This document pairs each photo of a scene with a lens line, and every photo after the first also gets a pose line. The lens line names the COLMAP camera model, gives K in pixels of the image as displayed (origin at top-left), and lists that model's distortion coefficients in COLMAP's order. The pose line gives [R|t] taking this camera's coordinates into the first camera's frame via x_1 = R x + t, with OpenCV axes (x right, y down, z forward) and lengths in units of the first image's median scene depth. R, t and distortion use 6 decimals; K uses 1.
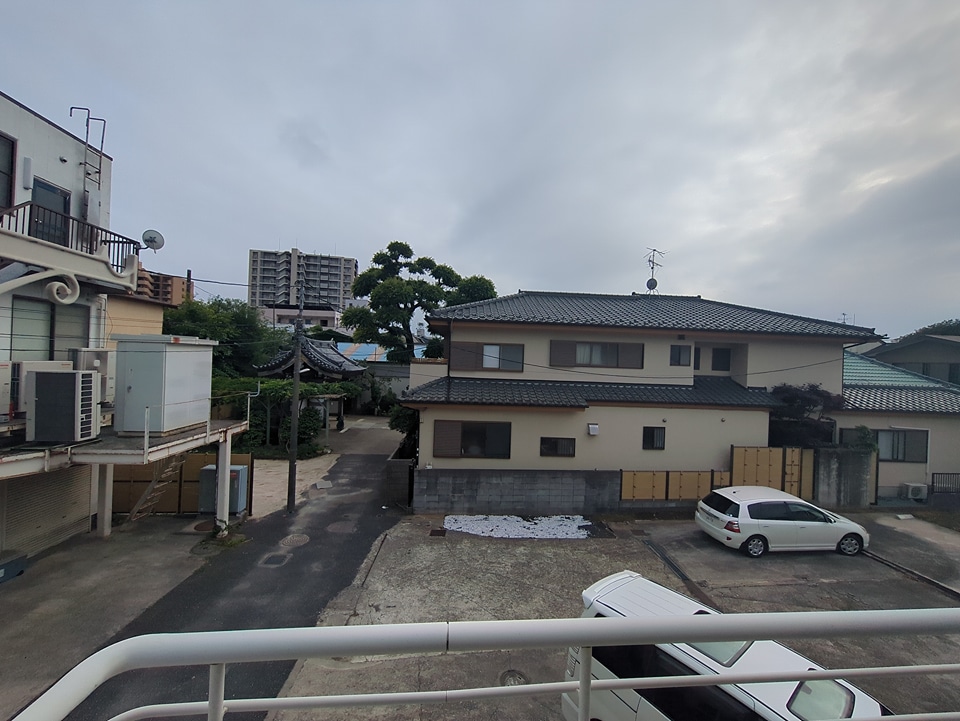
lens RADIAL K [[379.3, 0, 482.3], [0, 379.3, 362.1], [0, 0, 1]] dist [-0.003360, 0.001959]
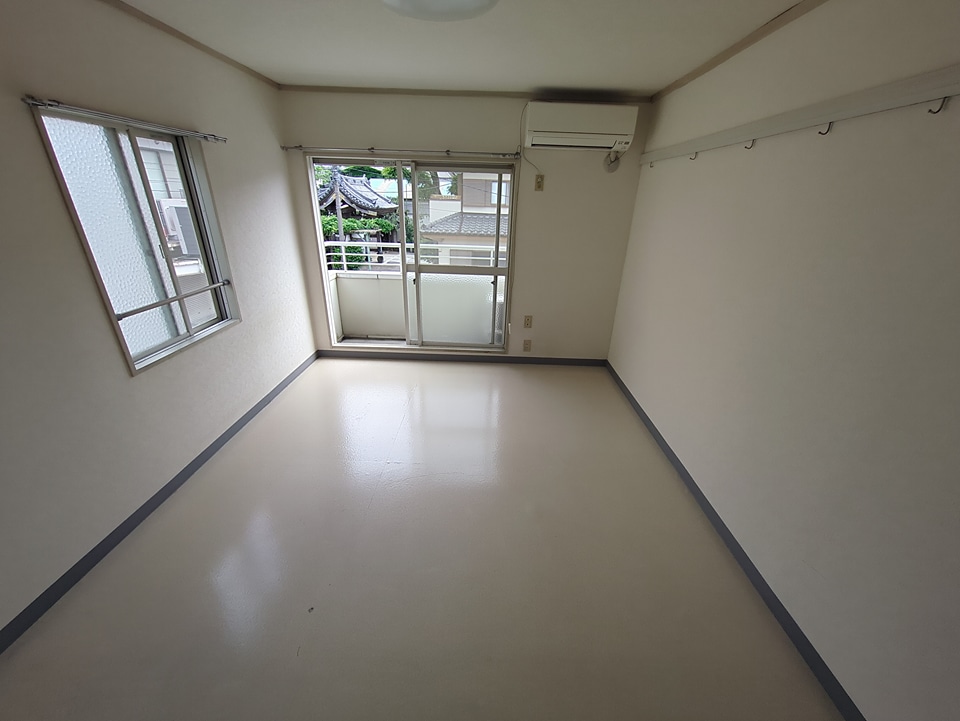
lens RADIAL K [[379.3, 0, 483.0], [0, 379.3, 360.3], [0, 0, 1]] dist [-0.003360, 0.001959]
pose [[0.994203, 0.037527, -0.100760, 0.077448], [0.004918, 0.920263, 0.391270, 0.001107], [0.107409, -0.389497, 0.914743, -0.172271]]
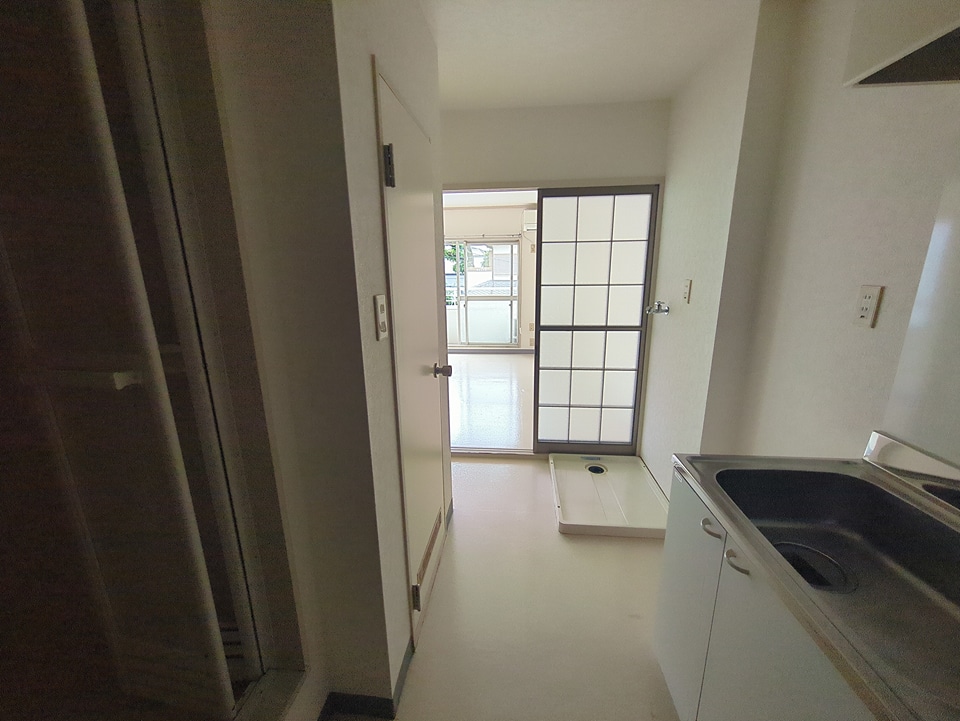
lens RADIAL K [[379.3, 0, 473.5], [0, 379.3, 361.8], [0, 0, 1]] dist [-0.003360, 0.001959]
pose [[0.976911, 0.001065, -0.213646, 0.099434], [0.047716, 0.973641, 0.223038, 0.012411], [0.208252, -0.228083, 0.951110, -0.301034]]
